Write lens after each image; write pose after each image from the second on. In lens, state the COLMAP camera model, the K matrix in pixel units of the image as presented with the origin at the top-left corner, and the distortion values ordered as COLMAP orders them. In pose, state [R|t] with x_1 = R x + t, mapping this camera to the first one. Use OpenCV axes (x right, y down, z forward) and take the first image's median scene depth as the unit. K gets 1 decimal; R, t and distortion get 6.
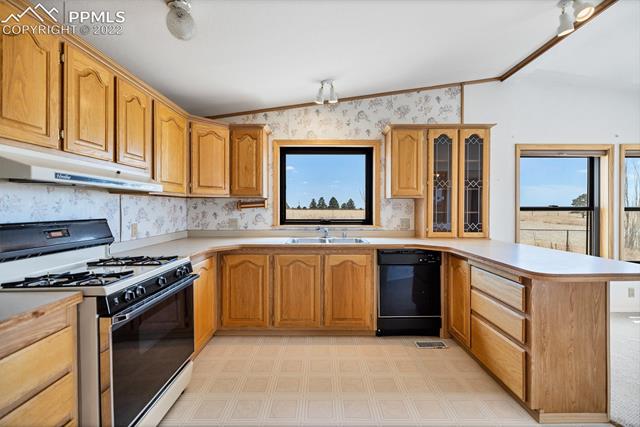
lens RADIAL K [[270.4, 0, 319.9], [0, 270.4, 206.7], [0, 0, 1]] dist [0.001387, 0.000109]
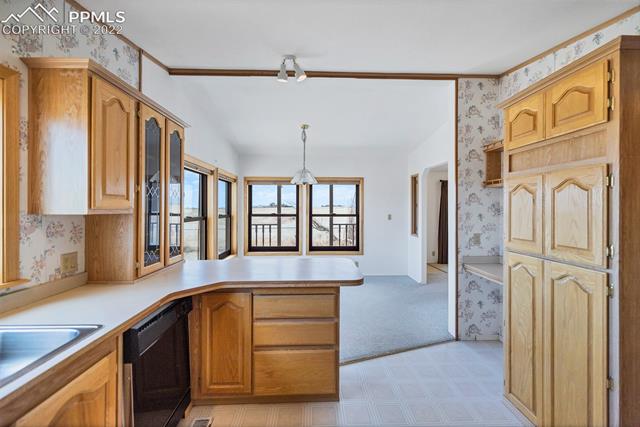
lens RADIAL K [[270.4, 0, 319.9], [0, 270.4, 206.7], [0, 0, 1]] dist [0.001387, 0.000109]
pose [[-0.040683, 0.001169, 0.999171, -0.232546], [-0.005789, 0.999982, -0.001406, -0.048672], [-0.999155, -0.005842, -0.040675, 0.614623]]
